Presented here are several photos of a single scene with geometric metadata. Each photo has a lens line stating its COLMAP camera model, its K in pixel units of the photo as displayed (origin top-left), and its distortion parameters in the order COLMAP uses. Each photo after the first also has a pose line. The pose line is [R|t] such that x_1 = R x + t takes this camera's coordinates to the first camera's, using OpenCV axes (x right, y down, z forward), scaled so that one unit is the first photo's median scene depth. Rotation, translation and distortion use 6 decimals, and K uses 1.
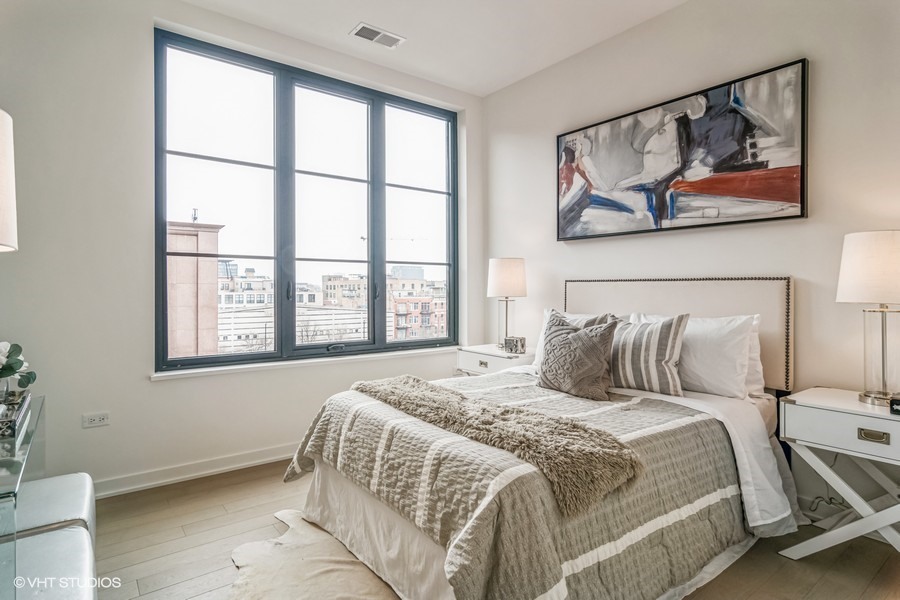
lens RADIAL K [[483.1, 0, 449.8], [0, 483.1, 290.0], [0, 0, 1]] dist [-0.000685, -0.000798]
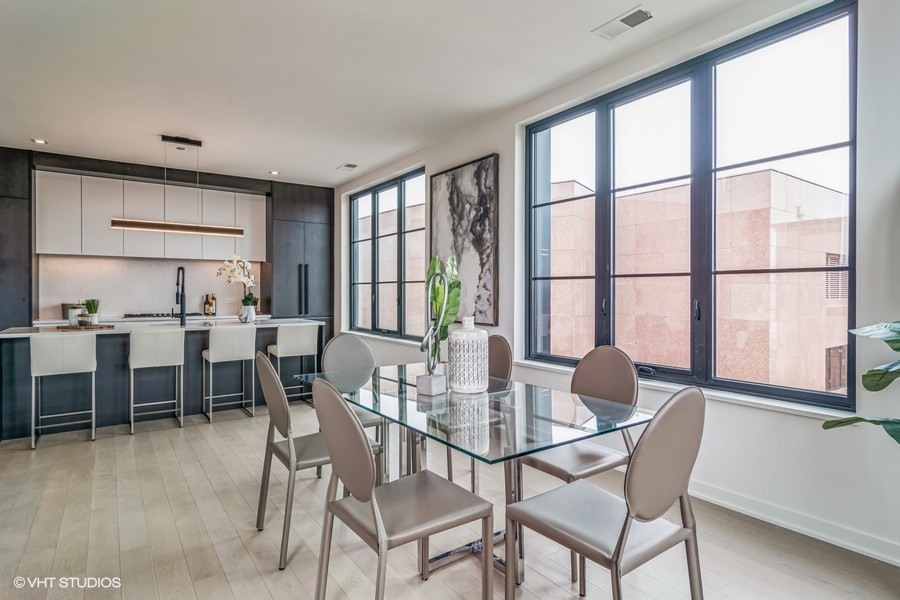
lens RADIAL K [[483.1, 0, 449.8], [0, 483.1, 290.0], [0, 0, 1]] dist [-0.000685, -0.000798]
pose [[-0.044222, -0.005643, -0.999006, 0.746243], [-0.005092, 0.999972, -0.005423, -0.028218], [0.999009, 0.004847, -0.044250, 0.718605]]
